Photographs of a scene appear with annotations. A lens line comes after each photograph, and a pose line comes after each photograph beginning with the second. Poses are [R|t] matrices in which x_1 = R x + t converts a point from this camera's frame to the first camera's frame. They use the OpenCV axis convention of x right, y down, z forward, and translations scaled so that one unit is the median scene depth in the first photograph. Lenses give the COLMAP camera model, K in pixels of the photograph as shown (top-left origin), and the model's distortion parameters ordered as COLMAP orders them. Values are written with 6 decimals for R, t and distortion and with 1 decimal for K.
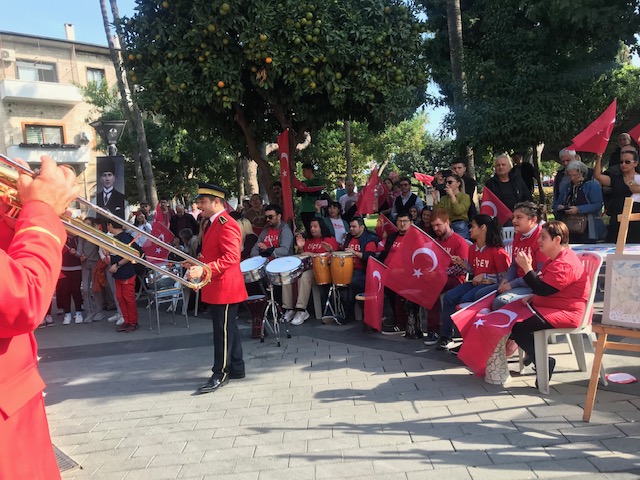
lens RADIAL K [[525.8, 0, 317.8], [0, 525.8, 235.7], [0, 0, 1]] dist [0.032661, -0.038388]
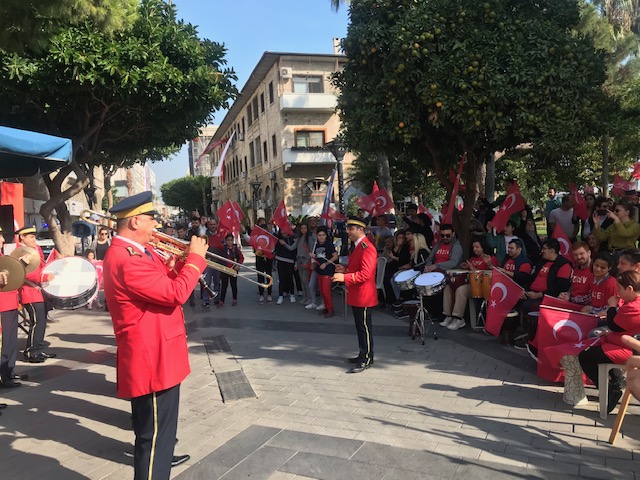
lens RADIAL K [[525.8, 0, 319.2], [0, 525.8, 237.8], [0, 0, 1]] dist [0.032661, -0.038388]
pose [[0.890366, 0.059030, -0.451401, 0.220450], [-0.049664, 0.998234, 0.032579, -0.059256], [0.452528, -0.006589, 0.891726, -0.179626]]
